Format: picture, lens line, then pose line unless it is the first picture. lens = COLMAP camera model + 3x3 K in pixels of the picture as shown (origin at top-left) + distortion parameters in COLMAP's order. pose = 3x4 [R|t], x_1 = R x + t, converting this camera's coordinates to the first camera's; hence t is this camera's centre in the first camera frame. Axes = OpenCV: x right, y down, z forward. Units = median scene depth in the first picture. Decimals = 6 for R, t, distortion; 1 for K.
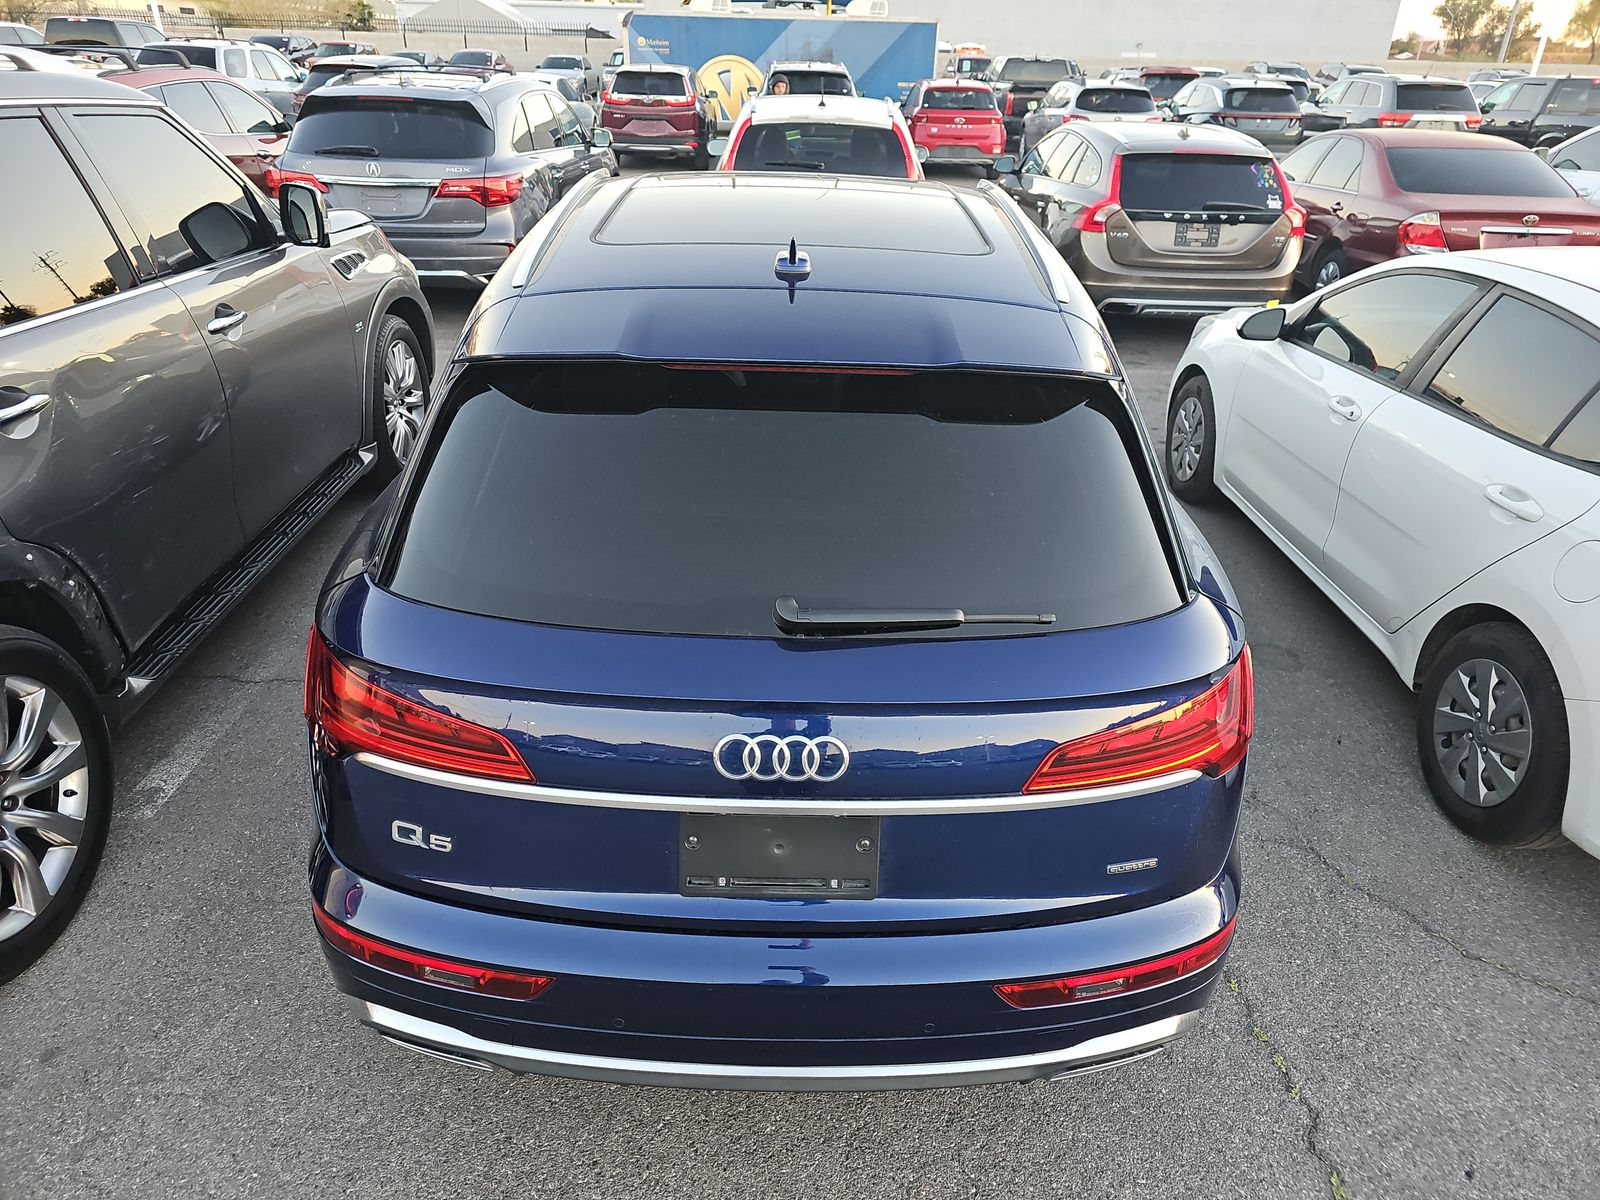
lens RADIAL K [[1097.7, 0, 800.0], [0, 1097.7, 600.0], [0, 0, 1]] dist [0.070458, -0.069372]
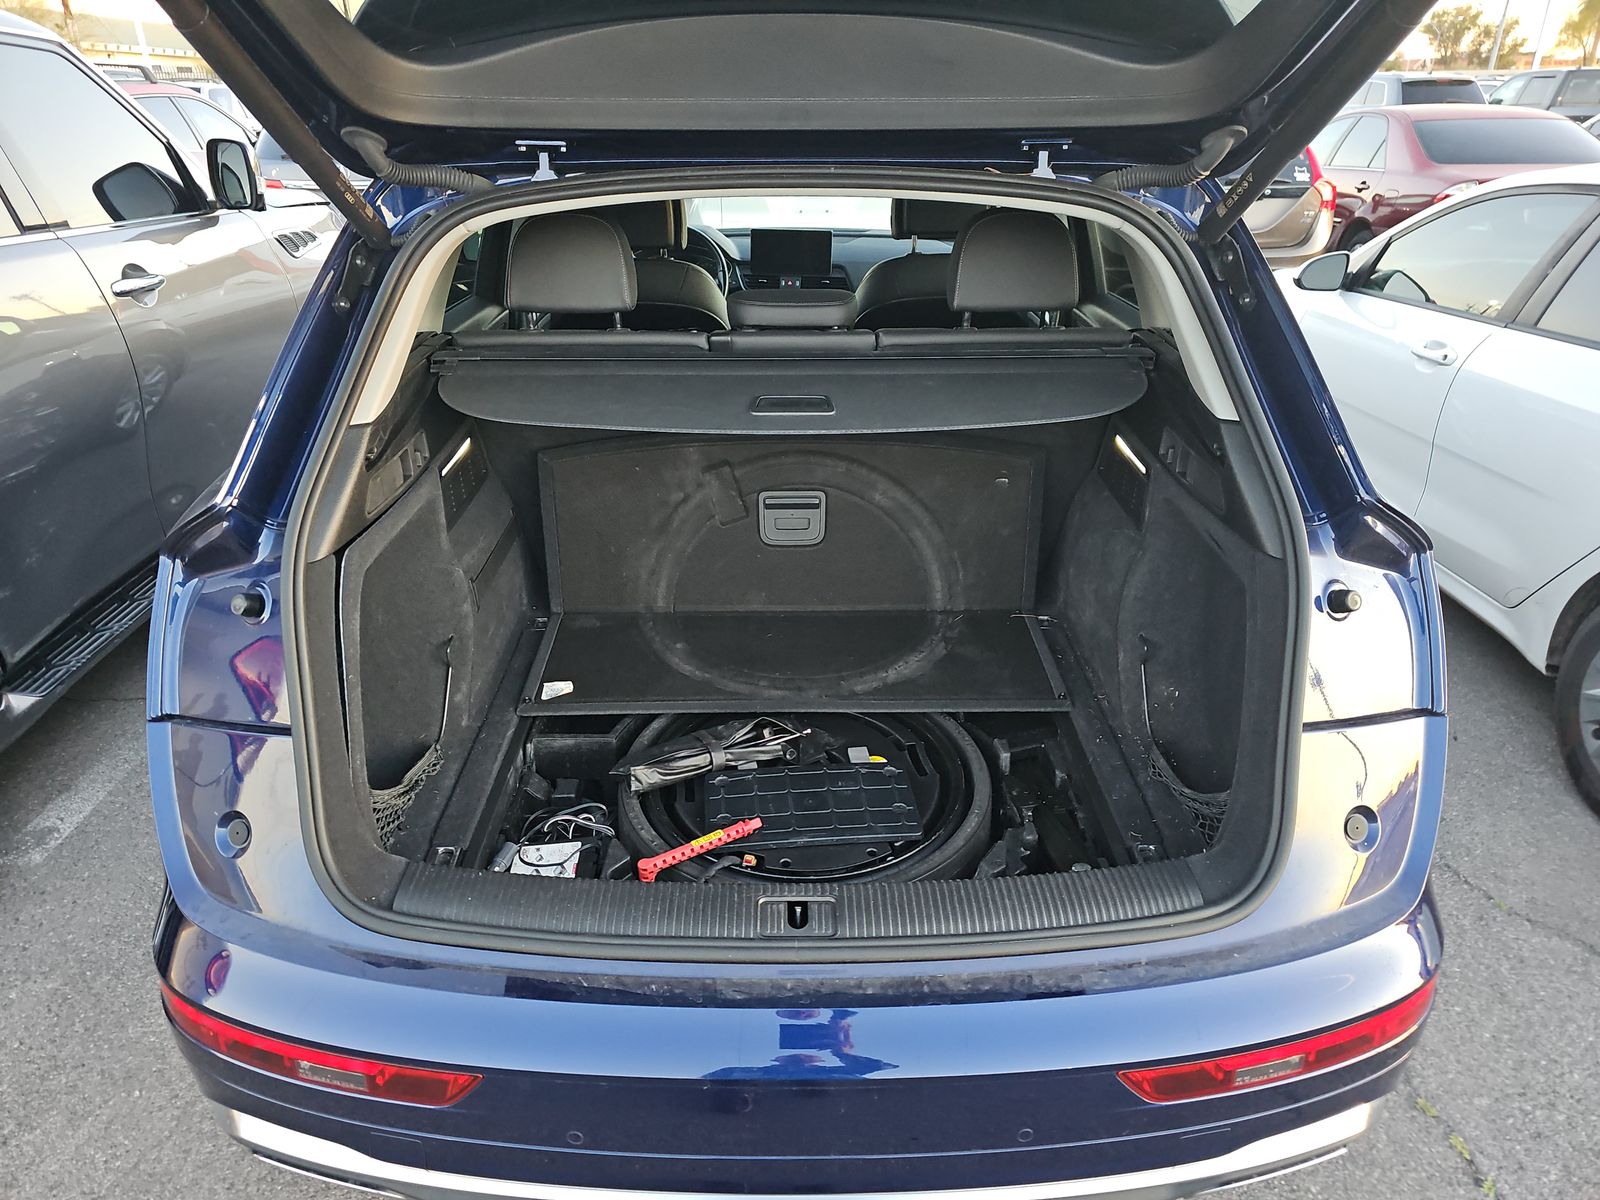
lens RADIAL K [[1097.4, 0, 785.1], [0, 1097.4, 604.8], [0, 0, 1]] dist [0.041411, -0.029310]
pose [[0.999430, -0.029336, -0.016710, -0.005948], [0.028859, 0.999189, -0.028097, 0.037792], [0.017521, 0.027599, 0.999466, 0.158263]]
